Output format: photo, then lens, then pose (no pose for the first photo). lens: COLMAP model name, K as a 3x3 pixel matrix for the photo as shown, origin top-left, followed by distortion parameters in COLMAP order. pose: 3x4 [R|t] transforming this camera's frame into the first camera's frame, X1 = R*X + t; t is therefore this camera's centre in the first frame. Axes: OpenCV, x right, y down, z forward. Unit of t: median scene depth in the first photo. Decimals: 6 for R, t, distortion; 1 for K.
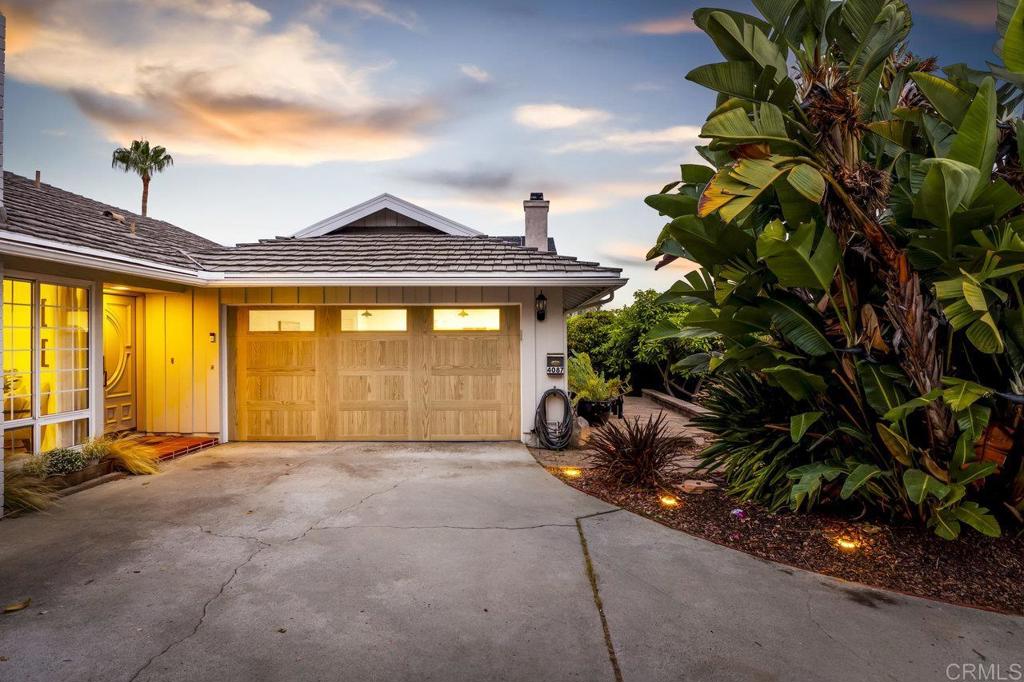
lens RADIAL K [[555.4, 0, 512.0], [0, 555.4, 341.0], [0, 0, 1]] dist [0.003270, 0.000176]
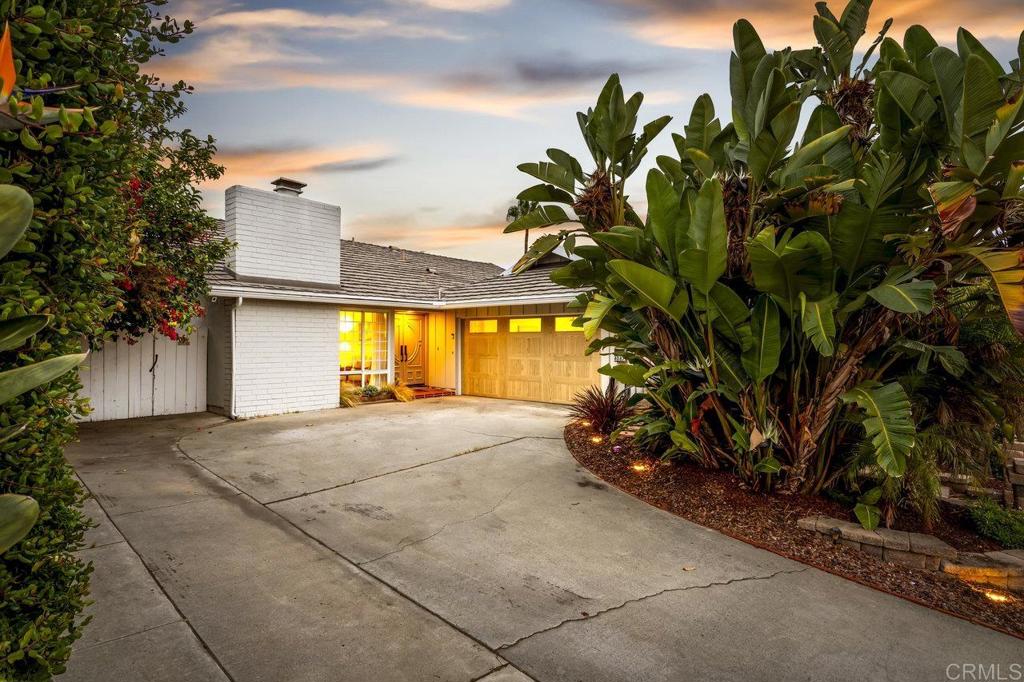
lens RADIAL K [[514.6, 0, 512.0], [0, 514.6, 341.0], [0, 0, 1]] dist [-0.001459, -0.000233]
pose [[0.775514, 0.004014, -0.631317, 0.671152], [-0.004376, 0.999990, 0.000982, 0.006694], [0.631315, 0.002001, 0.775524, -0.182503]]
